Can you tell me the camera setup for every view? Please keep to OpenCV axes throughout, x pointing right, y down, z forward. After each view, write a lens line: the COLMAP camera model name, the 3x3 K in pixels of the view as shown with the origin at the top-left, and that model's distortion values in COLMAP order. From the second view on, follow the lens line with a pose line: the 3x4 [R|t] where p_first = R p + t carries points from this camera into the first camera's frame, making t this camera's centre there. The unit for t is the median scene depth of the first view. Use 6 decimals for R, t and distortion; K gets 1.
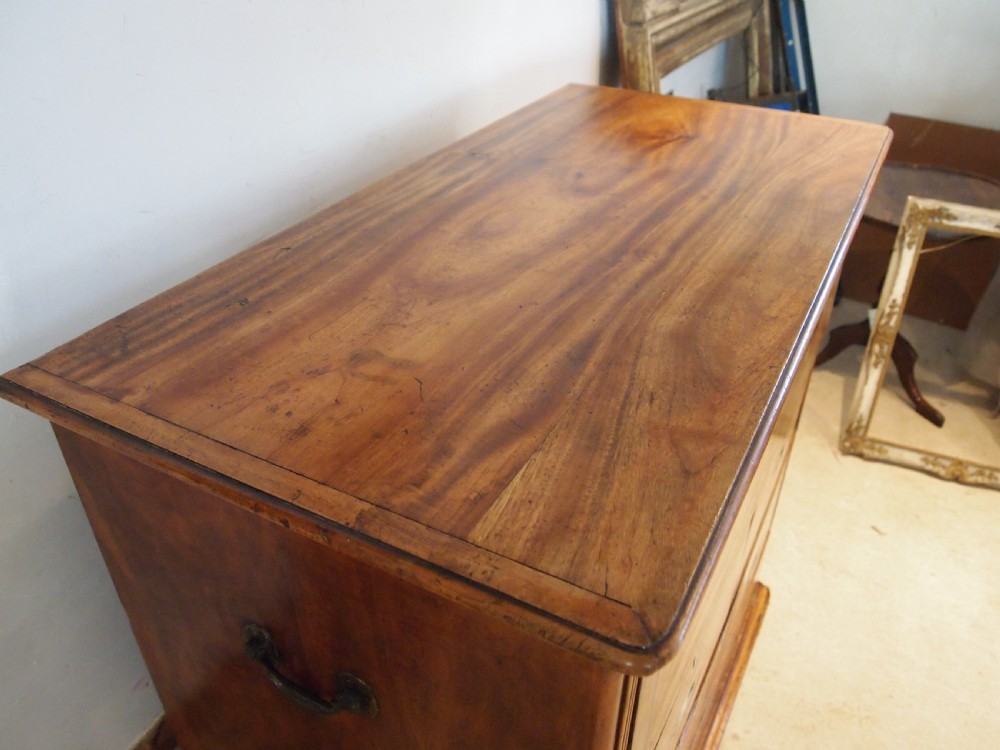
lens RADIAL K [[791.8, 0, 504.5], [0, 791.8, 376.1], [0, 0, 1]] dist [-0.044004, -0.004774]
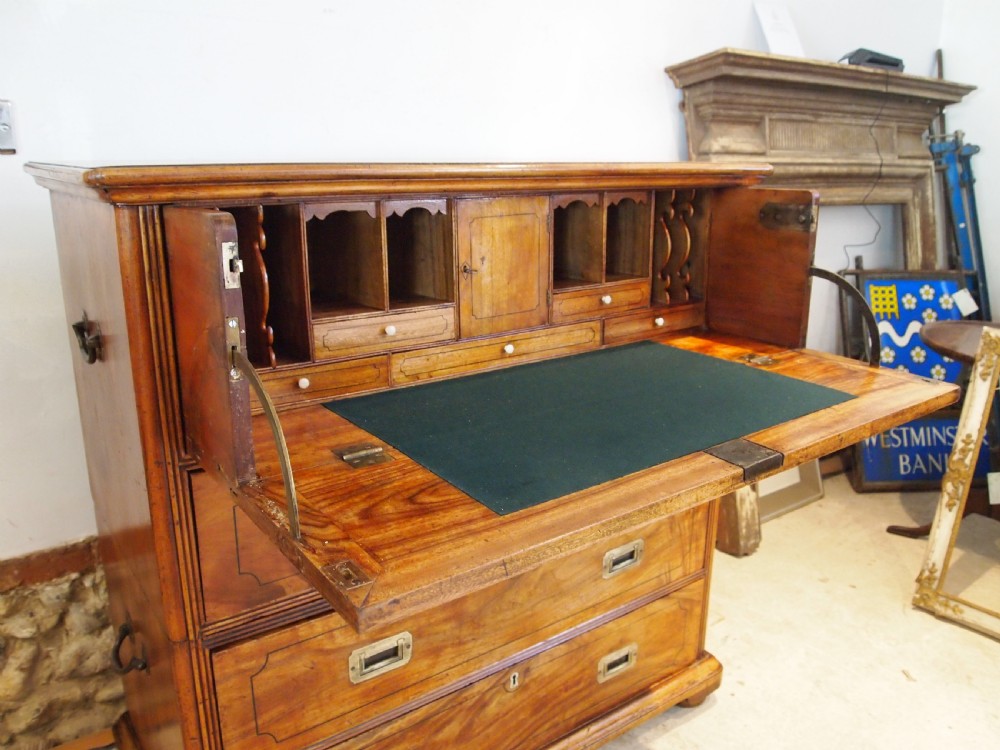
lens RADIAL K [[791.8, 0, 504.5], [0, 791.8, 376.1], [0, 0, 1]] dist [-0.044004, -0.004774]
pose [[0.905217, 0.122762, -0.406831, 0.358093], [-0.239726, 0.938005, -0.250356, 0.196172], [0.350875, 0.324155, 0.878528, -0.027868]]
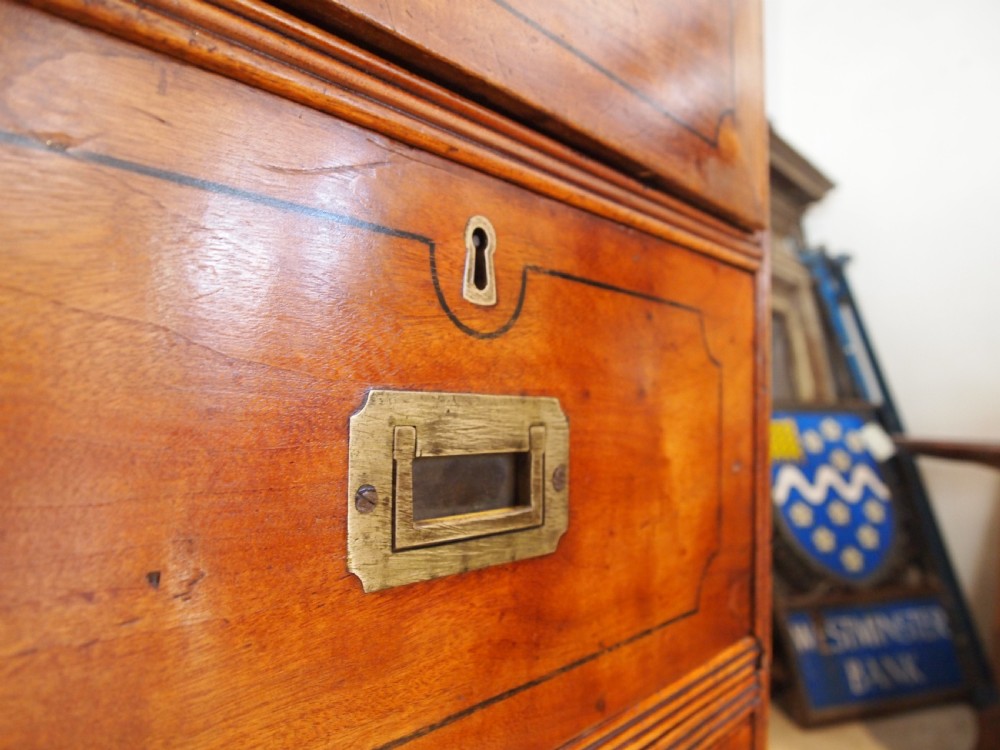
lens RADIAL K [[769.1, 0, 500.0], [0, 769.1, 375.0], [0, 0, 1]] dist [-0.036890, -0.001081]
pose [[0.981779, 0.004482, -0.189972, 0.223825], [-0.115565, 0.807679, -0.578186, 0.109076], [0.150845, 0.589605, 0.793480, 0.472214]]
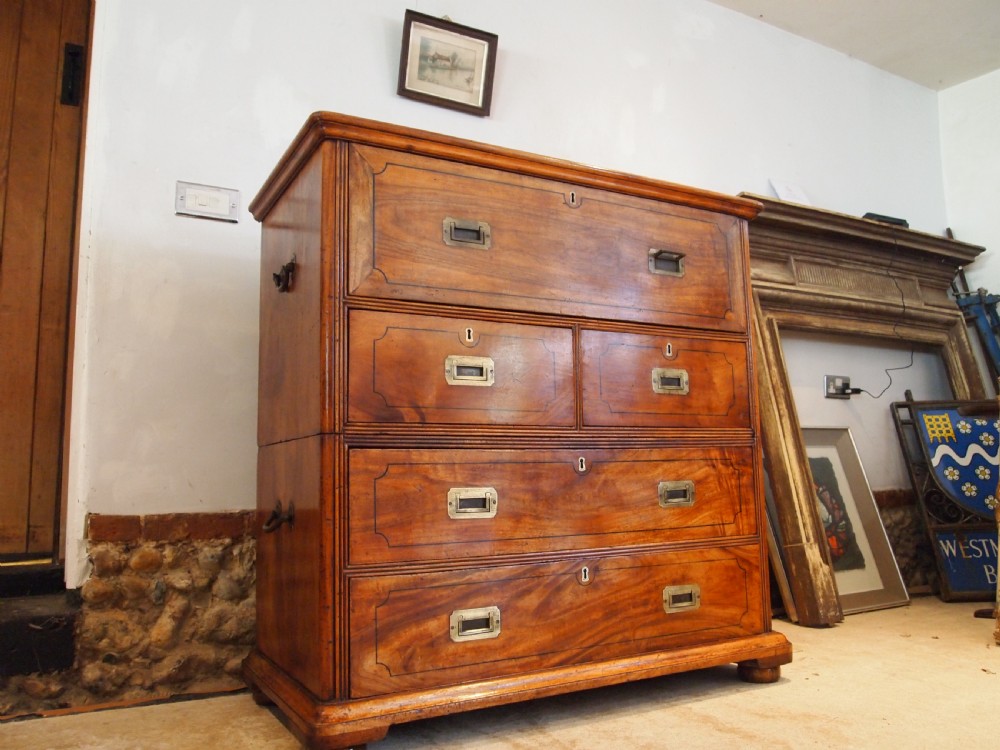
lens RADIAL K [[791.8, 0, 504.5], [0, 791.8, 376.1], [0, 0, 1]] dist [-0.044004, -0.004774]
pose [[0.843164, -0.089246, -0.530198, 0.478809], [-0.275053, 0.775718, -0.567985, 0.548516], [0.461974, 0.624737, 0.629511, -0.009222]]
